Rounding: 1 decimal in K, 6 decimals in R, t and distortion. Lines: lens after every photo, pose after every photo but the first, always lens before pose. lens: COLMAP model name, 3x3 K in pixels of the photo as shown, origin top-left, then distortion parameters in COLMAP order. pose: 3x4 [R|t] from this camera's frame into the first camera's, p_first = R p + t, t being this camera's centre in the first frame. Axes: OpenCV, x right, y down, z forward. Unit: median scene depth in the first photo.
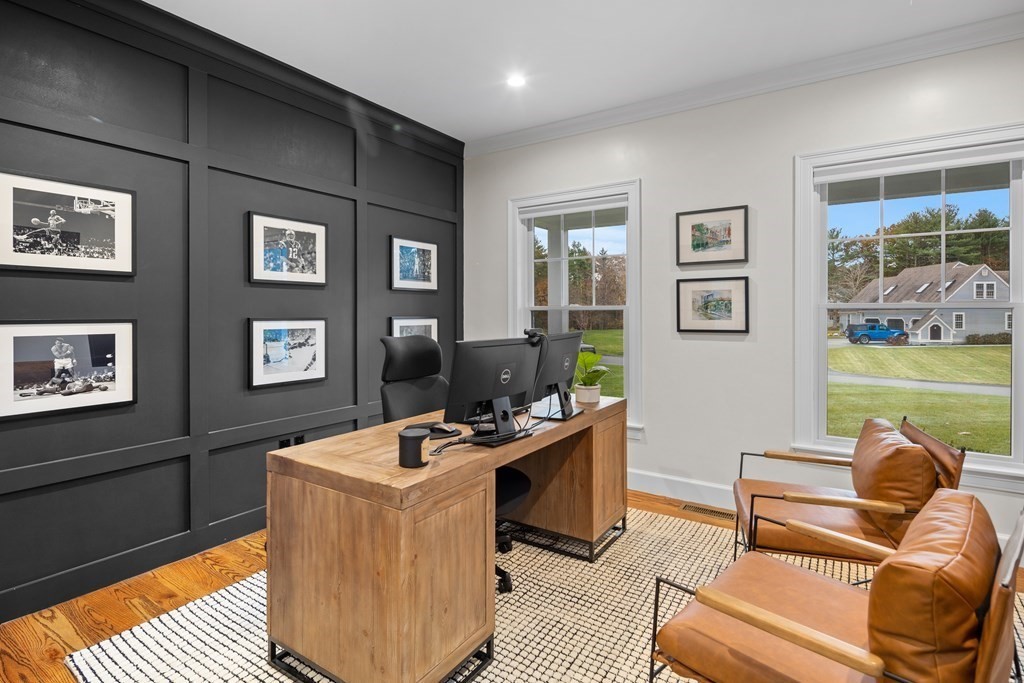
lens RADIAL K [[509.8, 0, 512.3], [0, 509.8, 311.5], [0, 0, 1]] dist [0.003023, -0.000603]
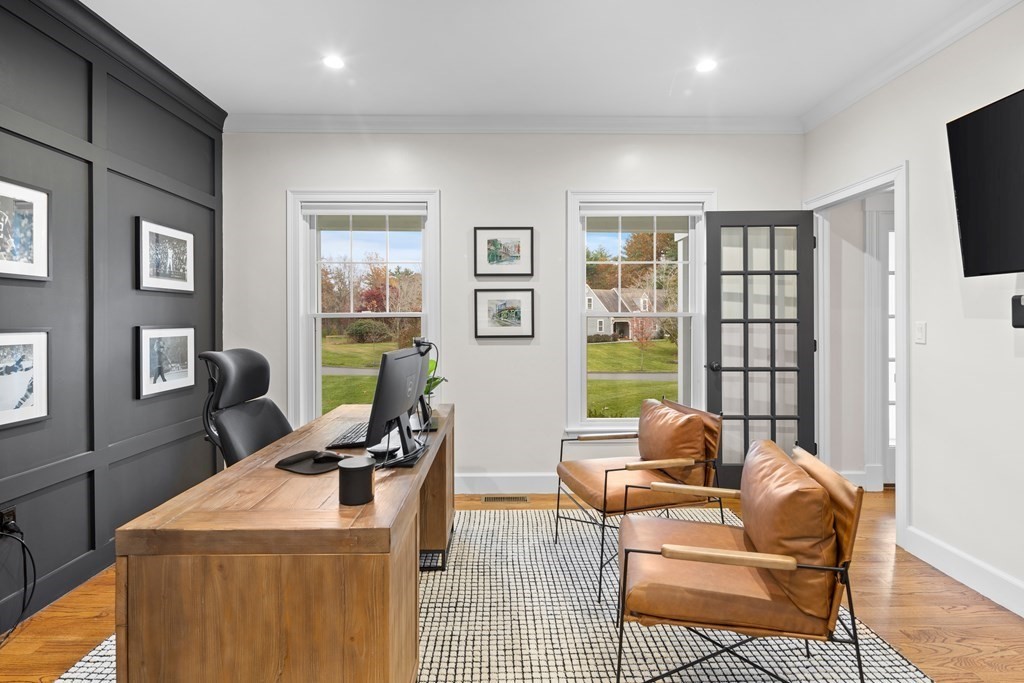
lens RADIAL K [[509.0, 0, 512.6], [0, 509.0, 320.0], [0, 0, 1]] dist [0.001069, -0.001210]
pose [[0.818379, -0.000981, 0.574678, -0.248504], [-0.000451, 0.999997, 0.002350, -0.000529], [-0.574679, -0.002183, 0.818376, 0.086988]]
